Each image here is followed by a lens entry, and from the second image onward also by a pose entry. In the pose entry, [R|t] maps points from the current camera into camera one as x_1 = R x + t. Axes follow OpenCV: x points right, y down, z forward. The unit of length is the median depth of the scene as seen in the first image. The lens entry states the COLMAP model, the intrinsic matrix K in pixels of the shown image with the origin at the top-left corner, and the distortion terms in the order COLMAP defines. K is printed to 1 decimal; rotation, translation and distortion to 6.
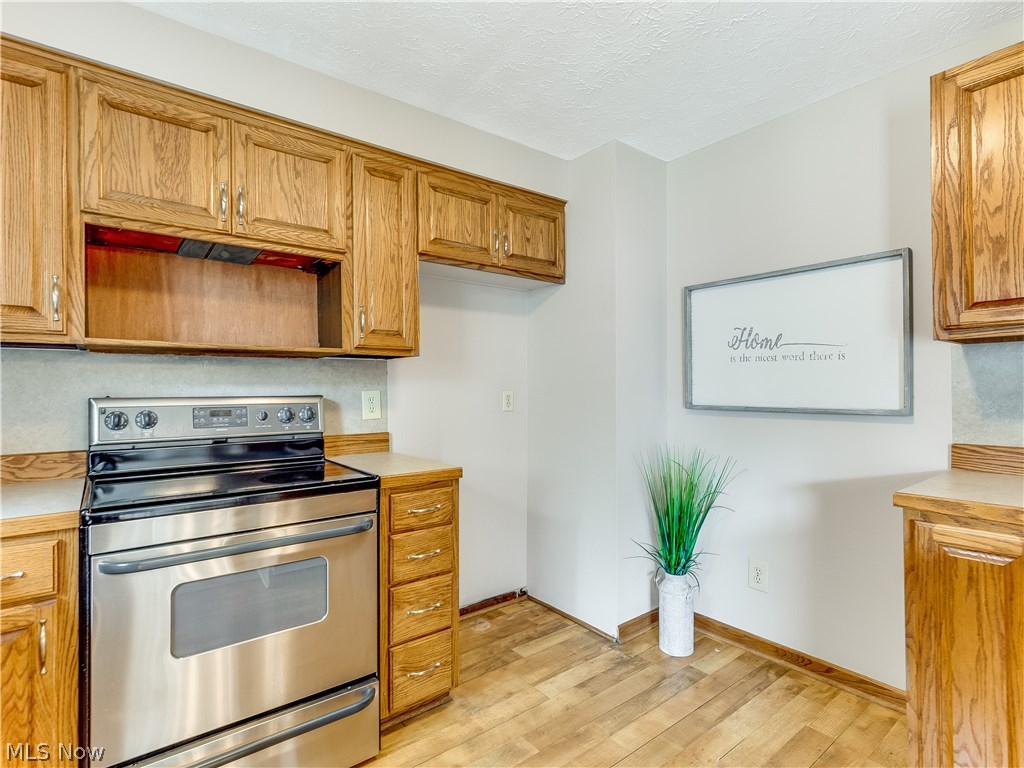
lens RADIAL K [[524.9, 0, 516.5], [0, 524.9, 384.9], [0, 0, 1]] dist [-0.002281, -0.000769]
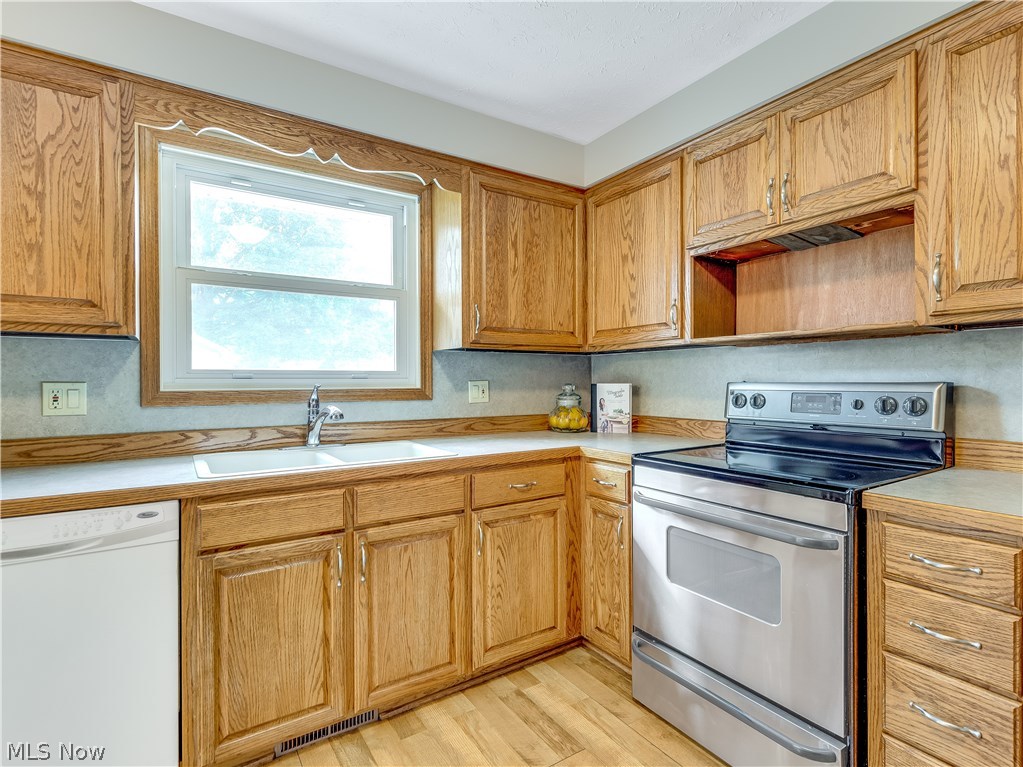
lens RADIAL K [[524.4, 0, 513.6], [0, 524.4, 380.5], [0, 0, 1]] dist [-0.002281, -0.000769]
pose [[-0.111866, 0.005195, -0.993710, 0.497694], [0.012978, 0.999909, 0.003767, 0.007573], [0.993639, -0.012475, -0.111924, 0.548684]]
